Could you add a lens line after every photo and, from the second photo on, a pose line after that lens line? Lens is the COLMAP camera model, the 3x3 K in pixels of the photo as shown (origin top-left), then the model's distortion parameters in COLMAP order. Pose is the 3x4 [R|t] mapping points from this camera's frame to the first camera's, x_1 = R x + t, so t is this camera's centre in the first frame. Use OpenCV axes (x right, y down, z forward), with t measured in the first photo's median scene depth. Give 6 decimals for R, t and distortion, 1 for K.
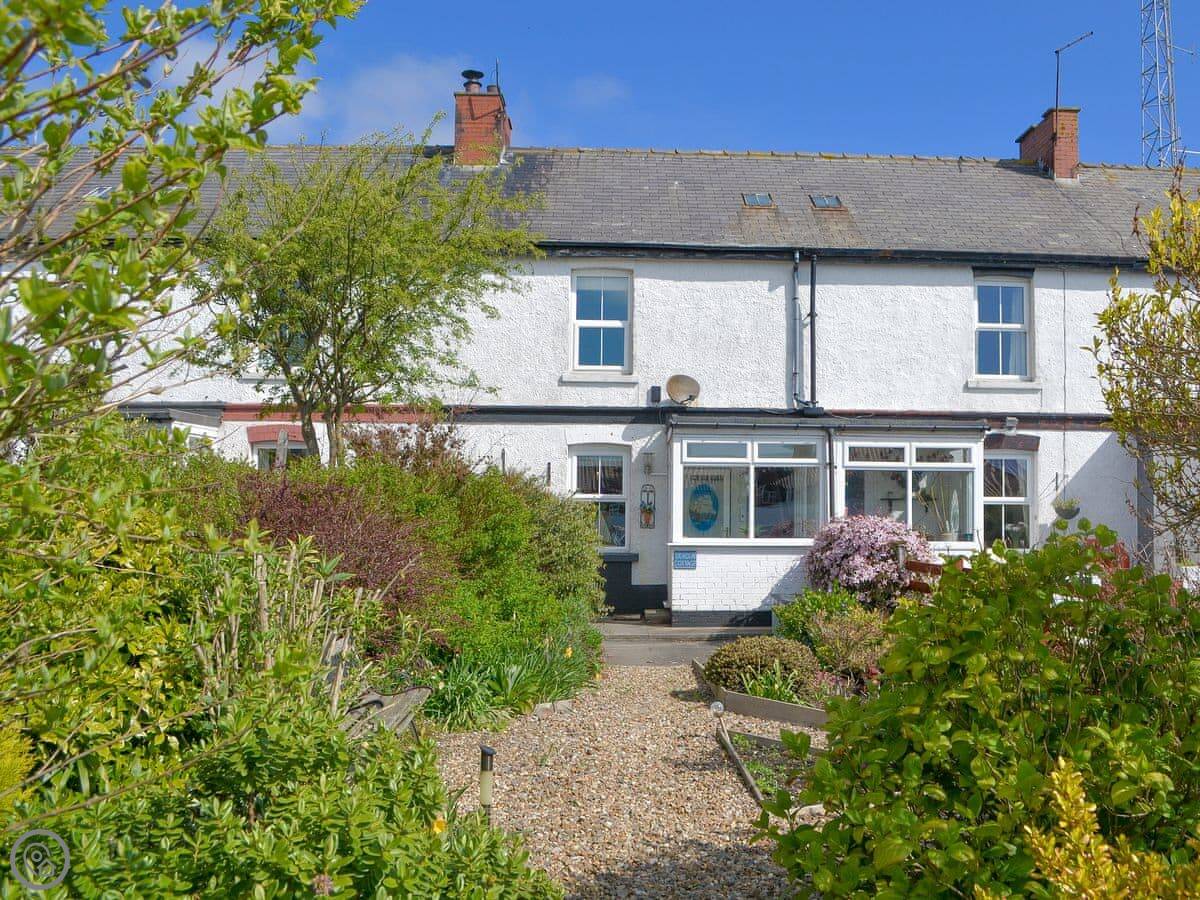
lens RADIAL K [[1127.8, 0, 599.7], [0, 1127.8, 411.8], [0, 0, 1]] dist [-0.074380, -0.019380]
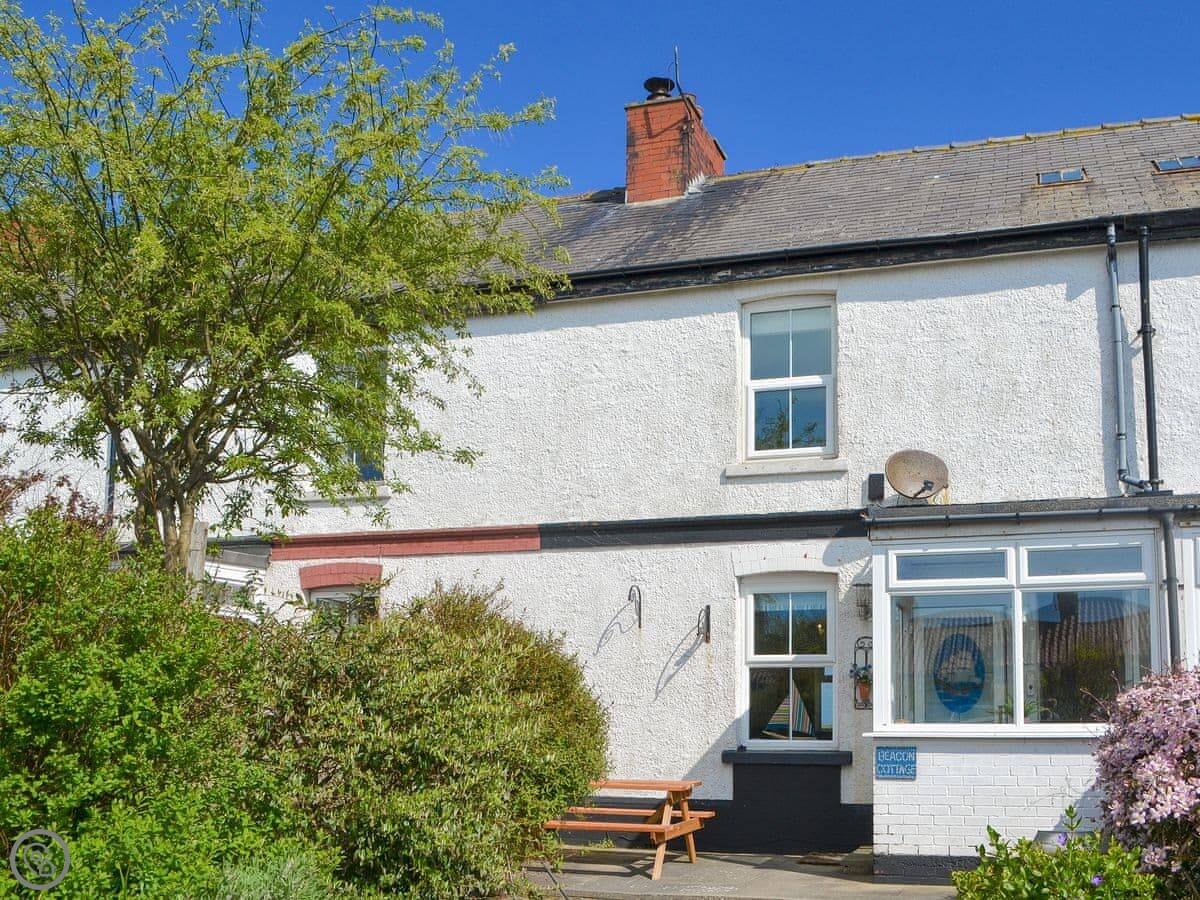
lens RADIAL K [[1218.7, 0, 601.5], [0, 1218.7, 547.6], [0, 0, 1]] dist [-0.015612, -0.114678]
pose [[0.943847, -0.043349, -0.327525, 0.123401], [0.028971, 0.998395, -0.048654, 0.044349], [0.329109, 0.036433, 0.943589, 0.335687]]
